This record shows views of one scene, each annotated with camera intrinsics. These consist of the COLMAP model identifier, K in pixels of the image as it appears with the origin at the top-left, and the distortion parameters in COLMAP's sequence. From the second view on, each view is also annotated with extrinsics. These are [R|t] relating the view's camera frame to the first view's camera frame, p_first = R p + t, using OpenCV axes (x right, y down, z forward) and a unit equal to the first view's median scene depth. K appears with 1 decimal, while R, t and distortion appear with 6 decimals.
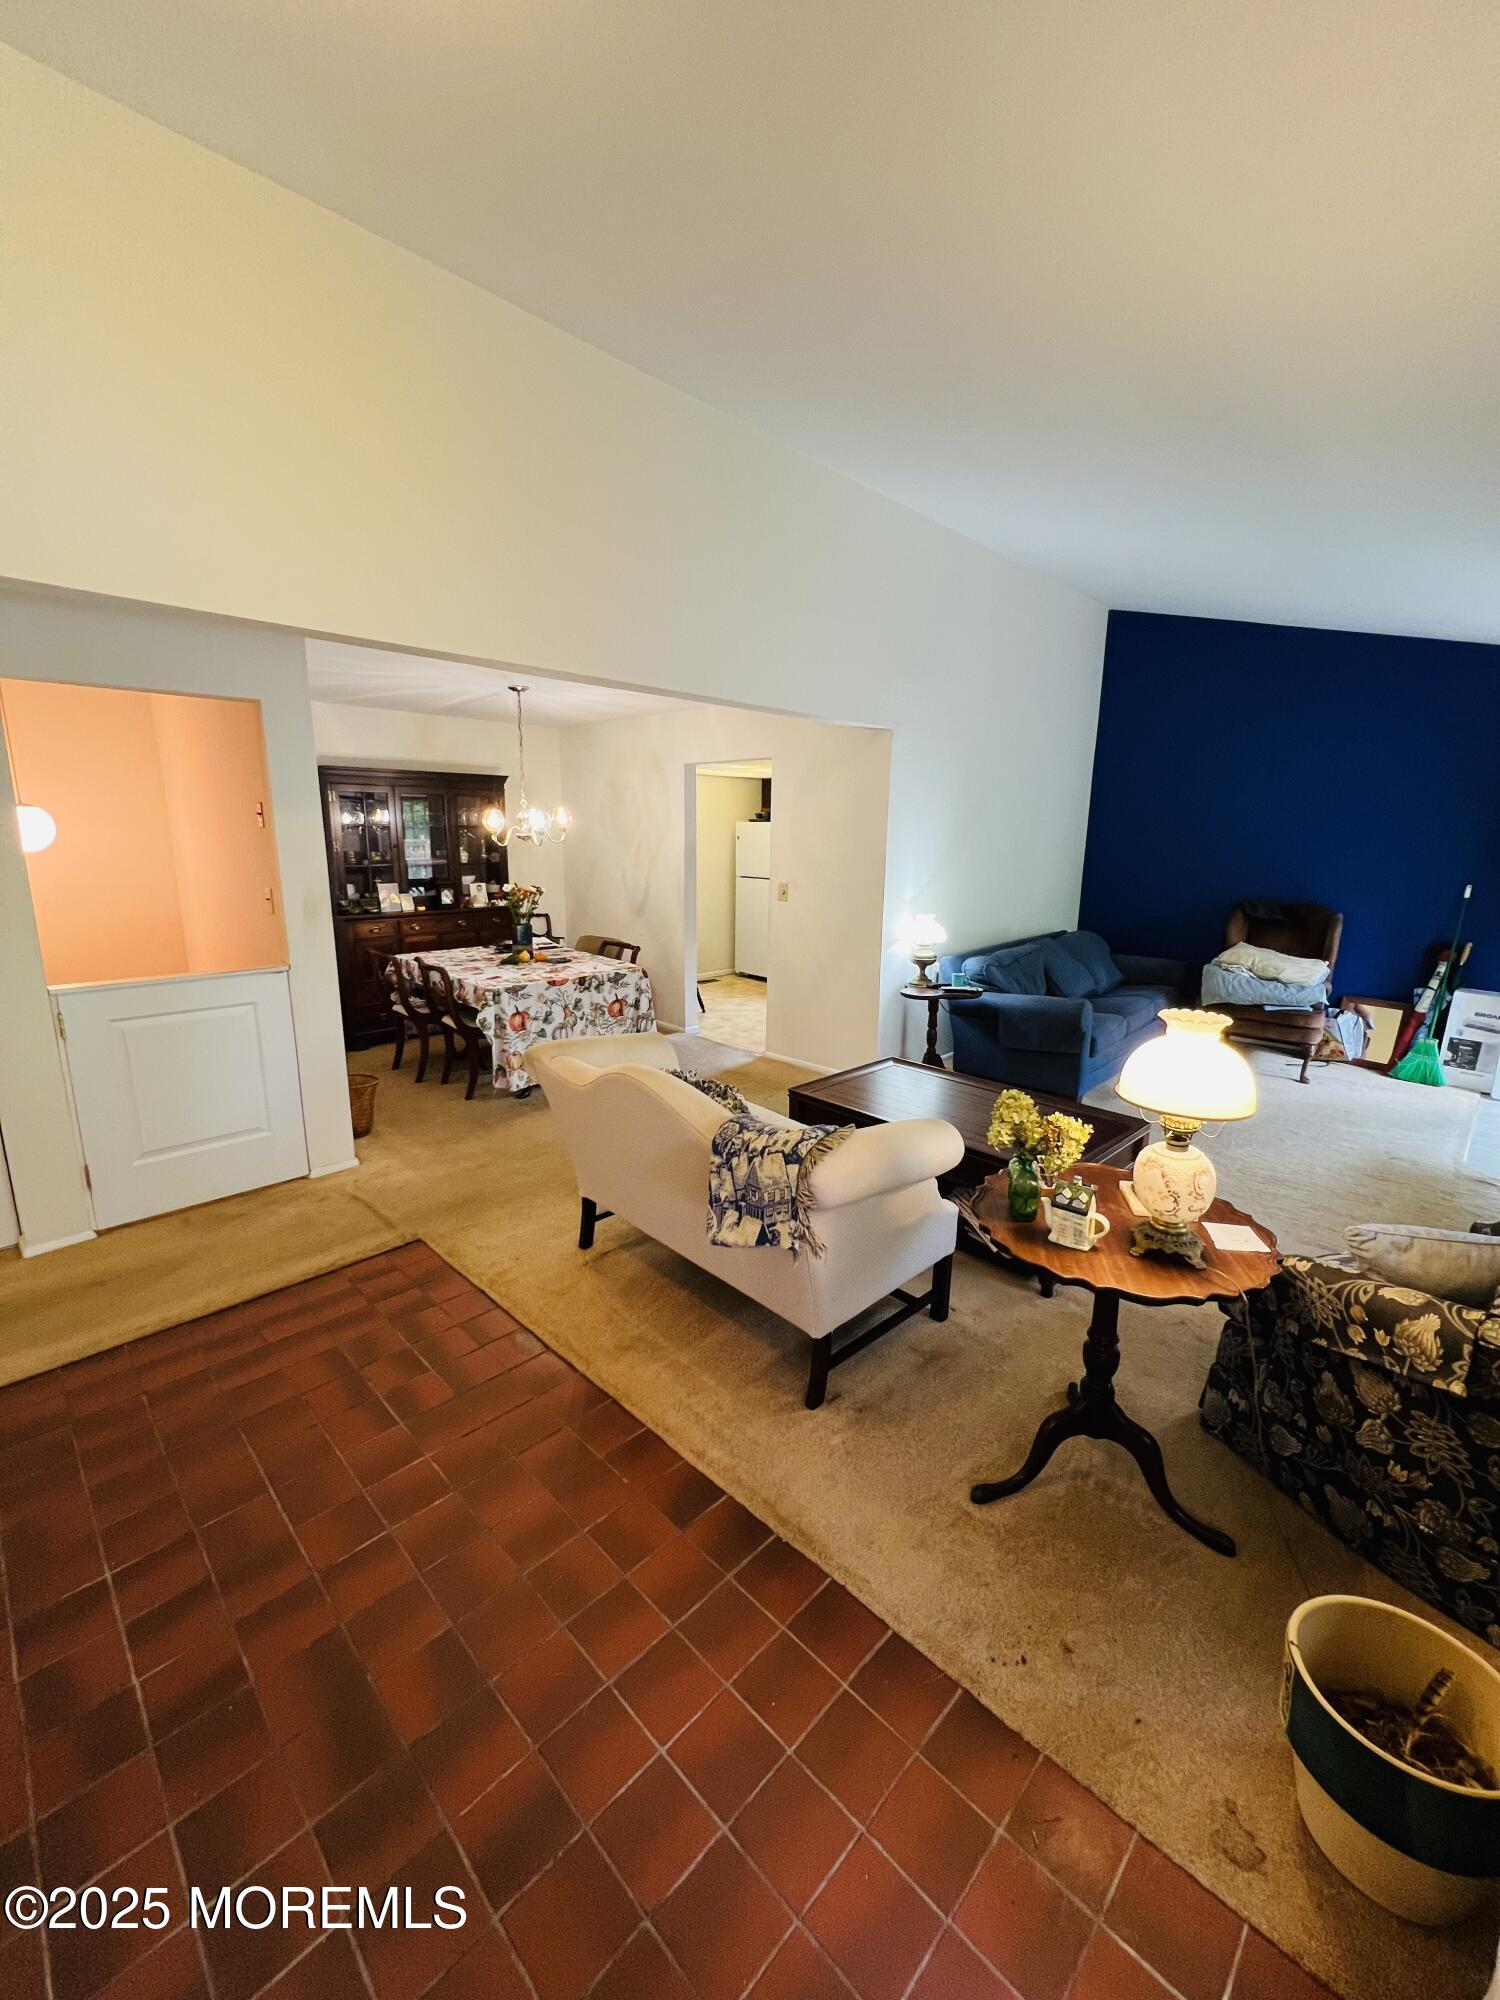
lens RADIAL K [[811.6, 0, 750.0], [0, 811.6, 1000.0], [0, 0, 1]] dist [0.000419, -0.000100]
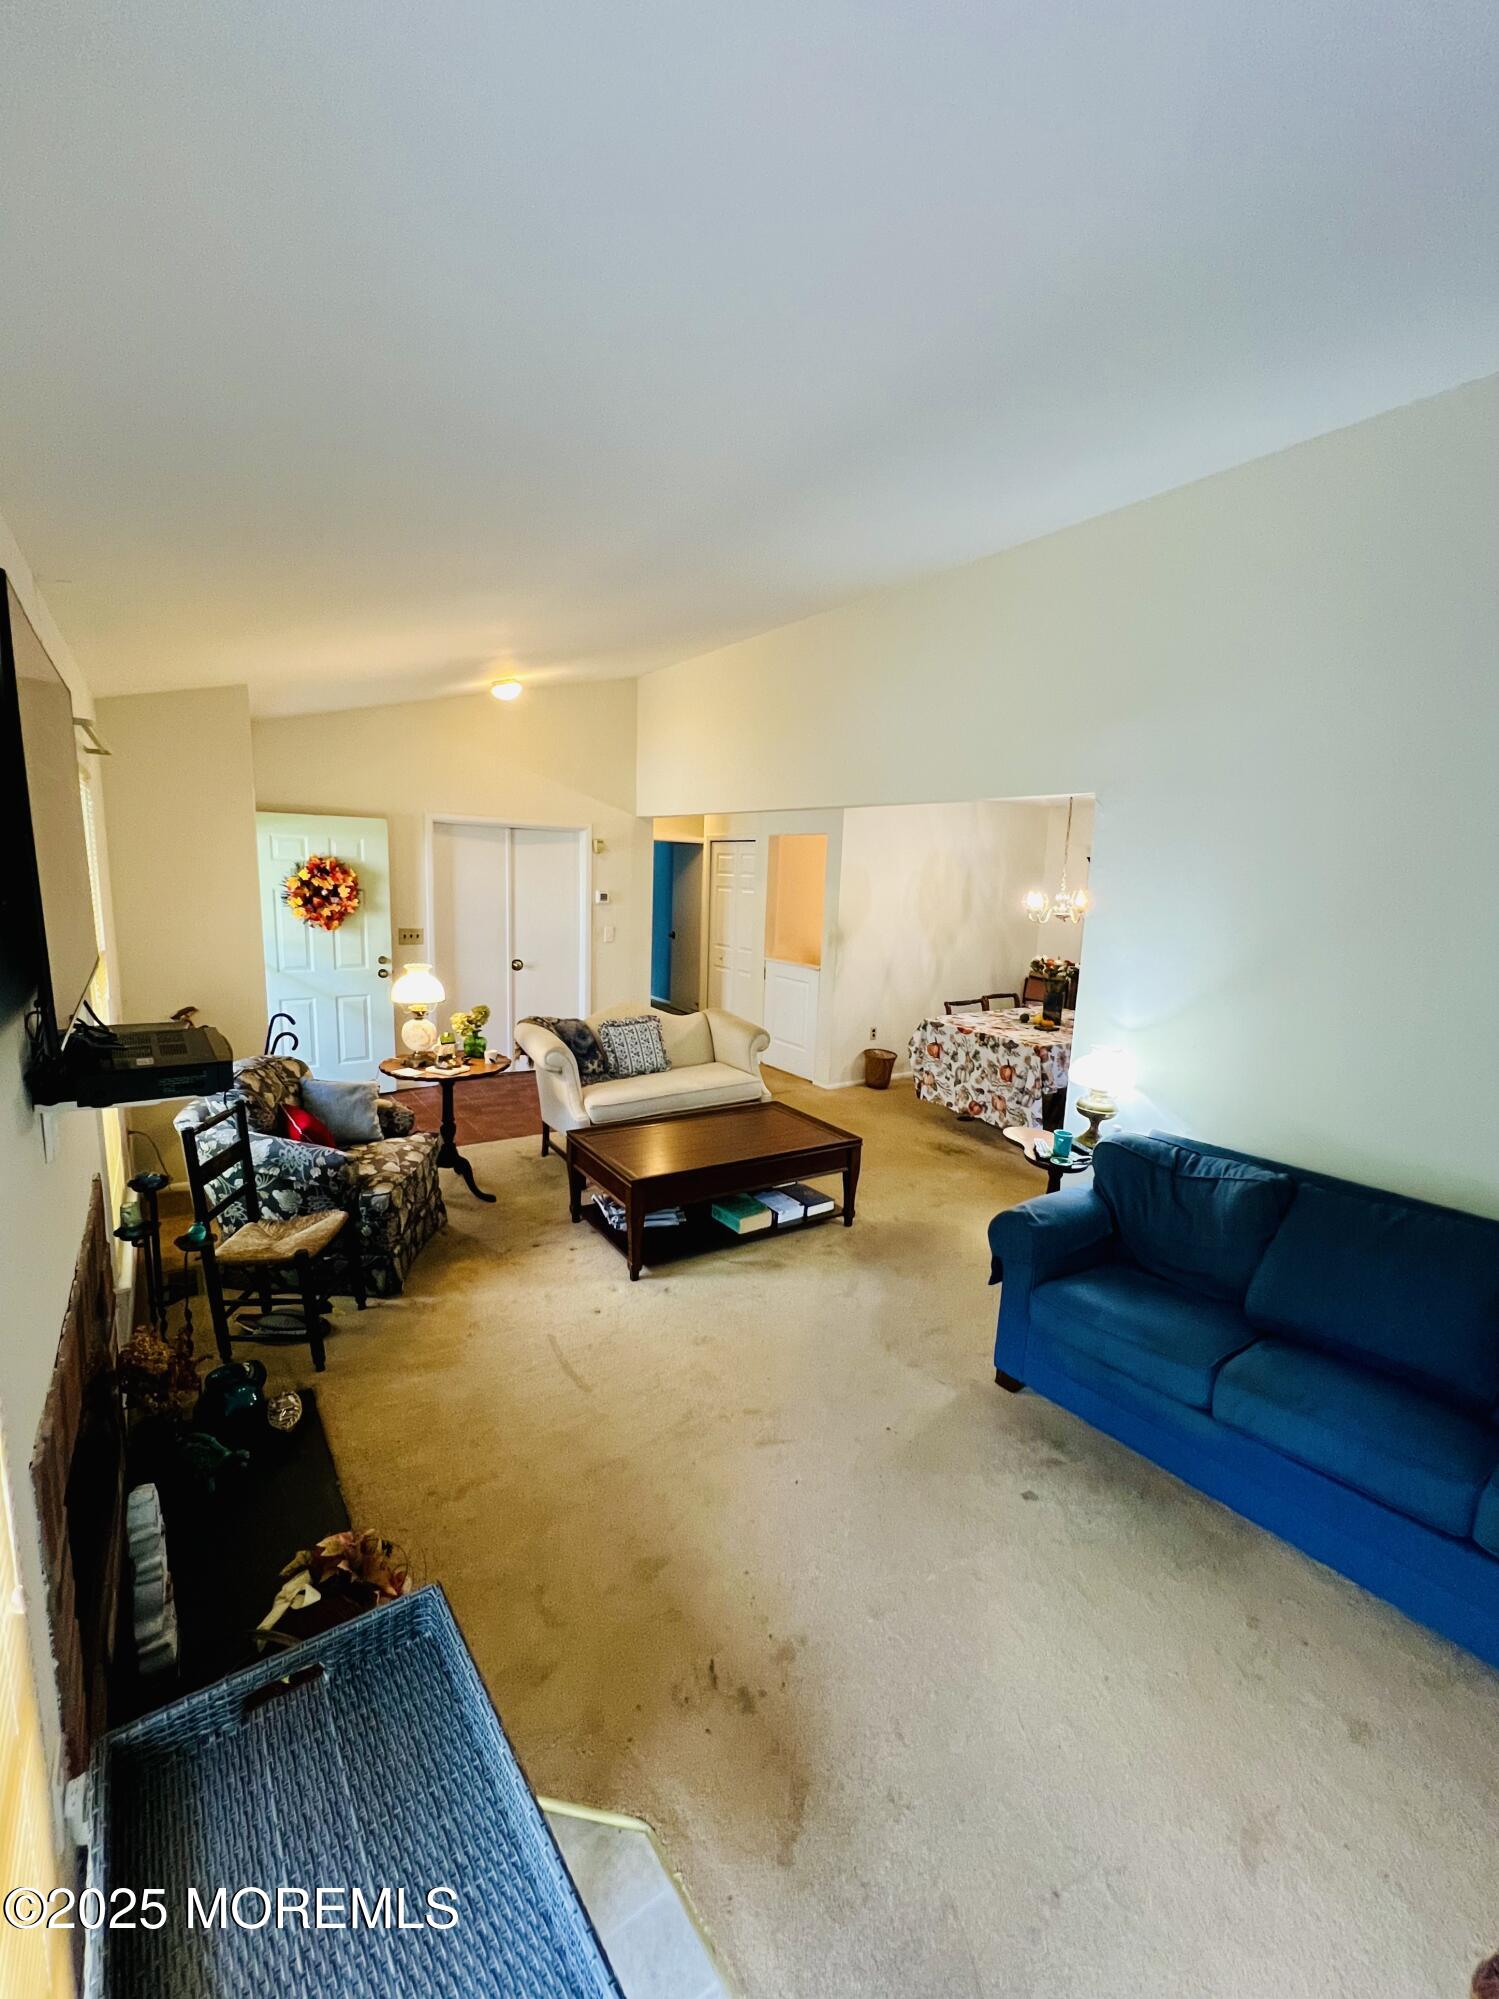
lens RADIAL K [[811.2, 0, 749.5], [0, 811.2, 999.5], [0, 0, 1]] dist [0.000419, -0.000100]
pose [[-0.165052, 0.142486, -0.975938, 0.968856], [-0.244074, 0.952831, 0.180390, -0.201762], [0.955608, 0.267975, -0.122490, 0.811138]]
